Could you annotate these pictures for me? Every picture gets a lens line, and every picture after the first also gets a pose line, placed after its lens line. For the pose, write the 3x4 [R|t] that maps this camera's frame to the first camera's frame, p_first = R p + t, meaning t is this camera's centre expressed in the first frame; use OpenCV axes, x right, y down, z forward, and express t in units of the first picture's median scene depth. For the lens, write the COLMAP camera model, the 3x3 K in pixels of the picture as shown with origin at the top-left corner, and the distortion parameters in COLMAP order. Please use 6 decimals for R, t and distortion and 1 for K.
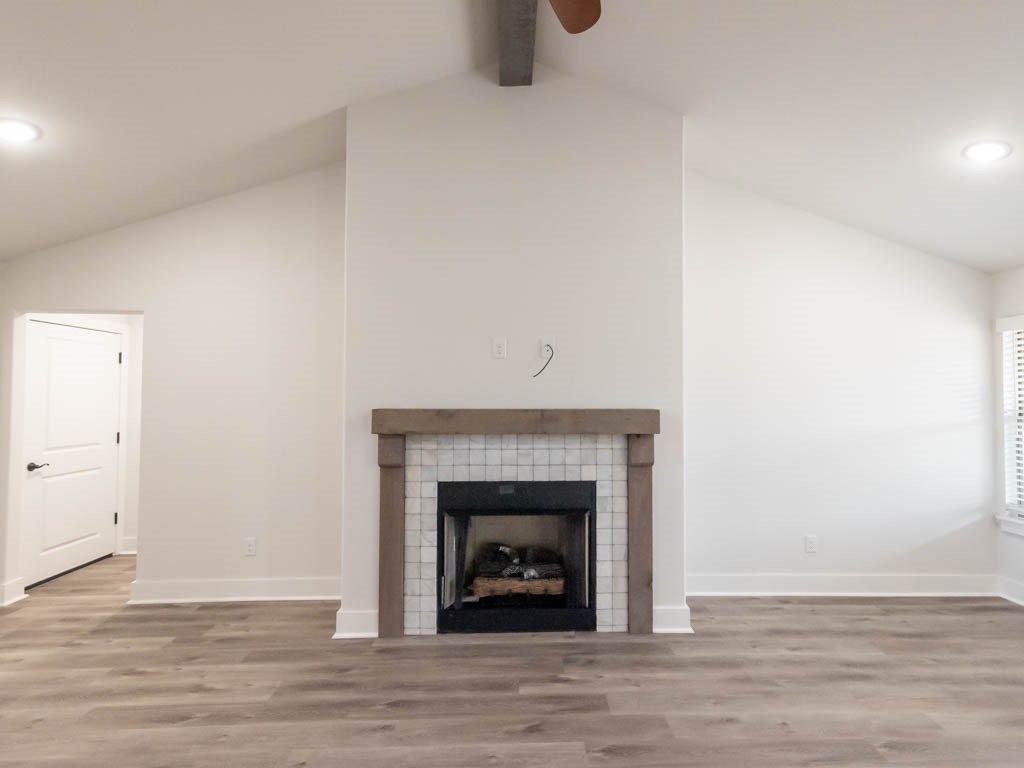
lens RADIAL K [[520.9, 0, 519.5], [0, 520.9, 385.6], [0, 0, 1]] dist [0.010844, 0.002662]
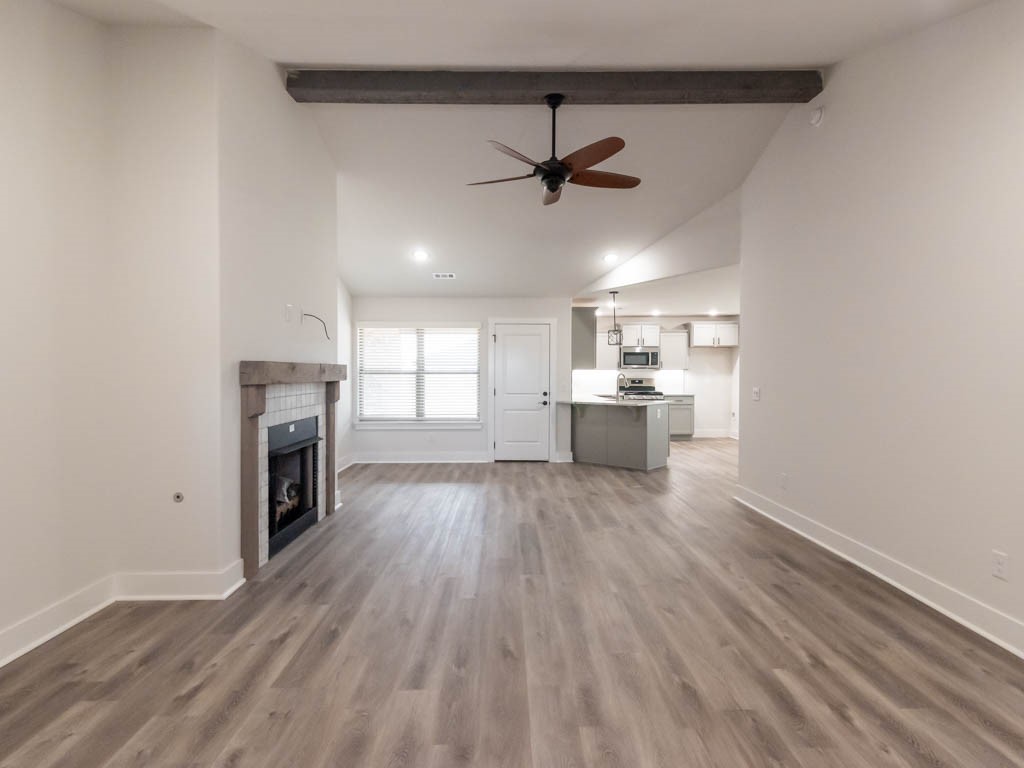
lens RADIAL K [[520.9, 0, 517.1], [0, 520.9, 382.0], [0, 0, 1]] dist [0.010844, 0.002662]
pose [[0.030400, -0.020096, 0.999336, -1.298357], [-0.021396, 0.999556, 0.020751, 0.054982], [-0.999309, -0.022013, 0.029957, 0.447211]]
